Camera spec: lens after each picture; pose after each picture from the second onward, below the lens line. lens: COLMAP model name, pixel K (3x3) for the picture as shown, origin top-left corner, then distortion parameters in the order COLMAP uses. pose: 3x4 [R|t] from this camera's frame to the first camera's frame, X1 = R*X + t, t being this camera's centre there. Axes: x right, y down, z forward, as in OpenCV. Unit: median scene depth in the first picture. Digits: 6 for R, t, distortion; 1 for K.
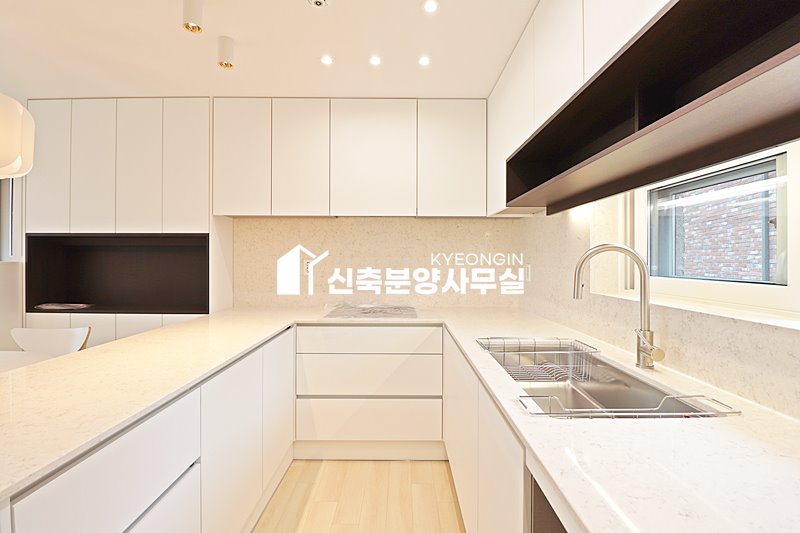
lens RADIAL K [[367.6, 0, 401.0], [0, 367.6, 259.9], [0, 0, 1]] dist [-0.002376, -0.013853]
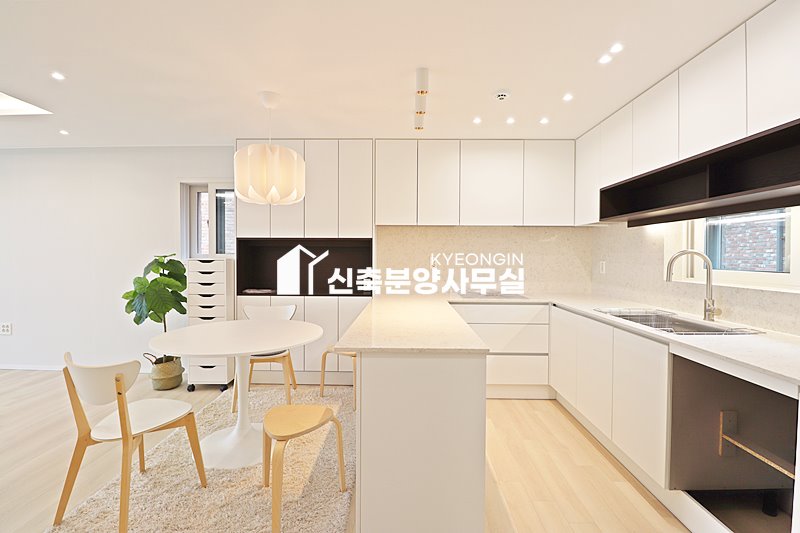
lens RADIAL K [[367.6, 0, 401.0], [0, 367.6, 259.9], [0, 0, 1]] dist [-0.002376, -0.013853]
pose [[0.999781, 0.001993, -0.020837, -0.424535], [-0.001750, 0.999931, 0.011650, -0.007577], [0.020859, -0.011611, 0.999715, -0.424077]]
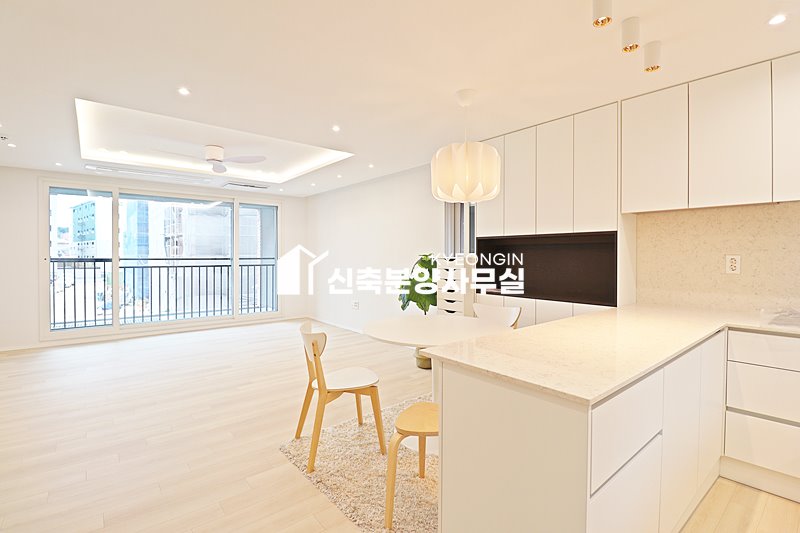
lens RADIAL K [[376.0, 0, 401.0], [0, 376.0, 259.2], [0, 0, 1]] dist [0.000794, -0.012922]
pose [[0.634083, 0.005495, -0.773245, -0.087579], [0.001066, 0.999968, 0.007980, 0.000106], [0.773264, -0.005885, 0.634057, -0.189217]]
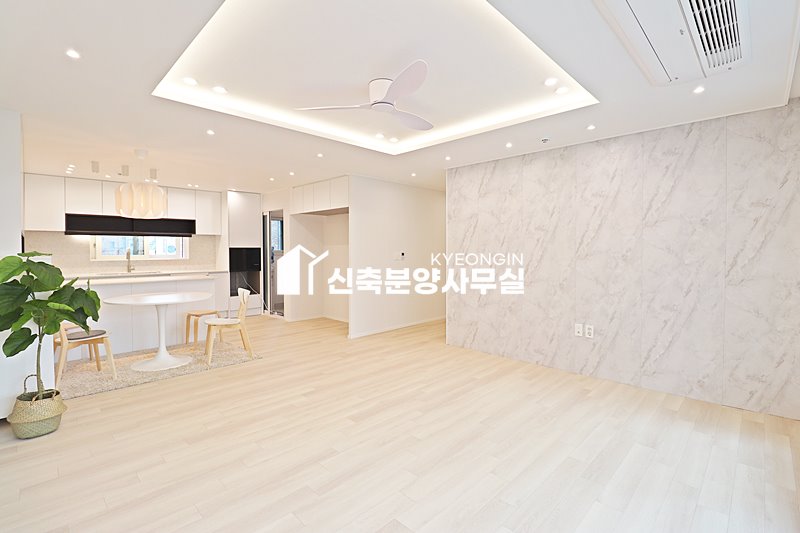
lens RADIAL K [[367.2, 0, 401.0], [0, 367.2, 249.9], [0, 0, 1]] dist [-0.000288, -0.014028]
pose [[-0.709540, -0.005606, 0.704643, -2.982977], [-0.003886, 0.999984, 0.004042, -0.027418], [-0.704655, 0.000130, -0.709550, 1.064852]]
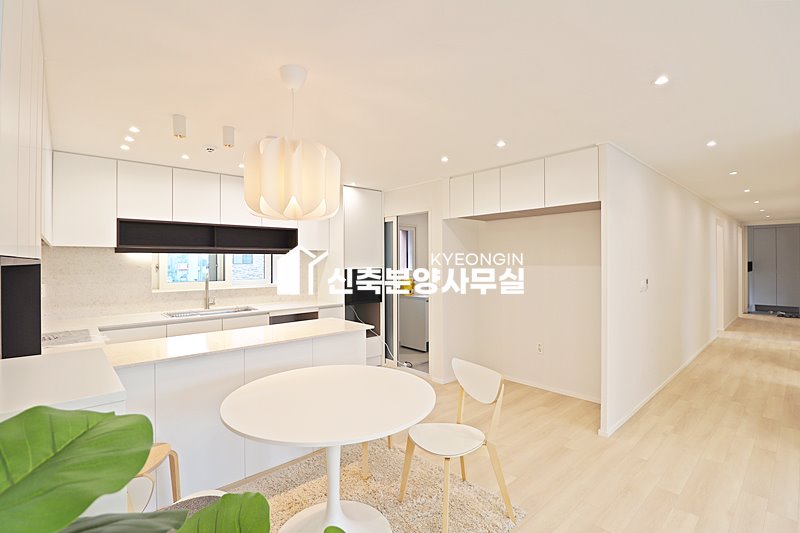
lens RADIAL K [[367.6, 0, 401.0], [0, 367.6, 259.9], [0, 0, 1]] dist [-0.002376, -0.013853]
pose [[-0.672442, 0.006016, 0.740125, -1.612329], [0.002315, 0.999979, -0.006026, -0.068052], [-0.740146, -0.002339, -0.672442, 1.068438]]
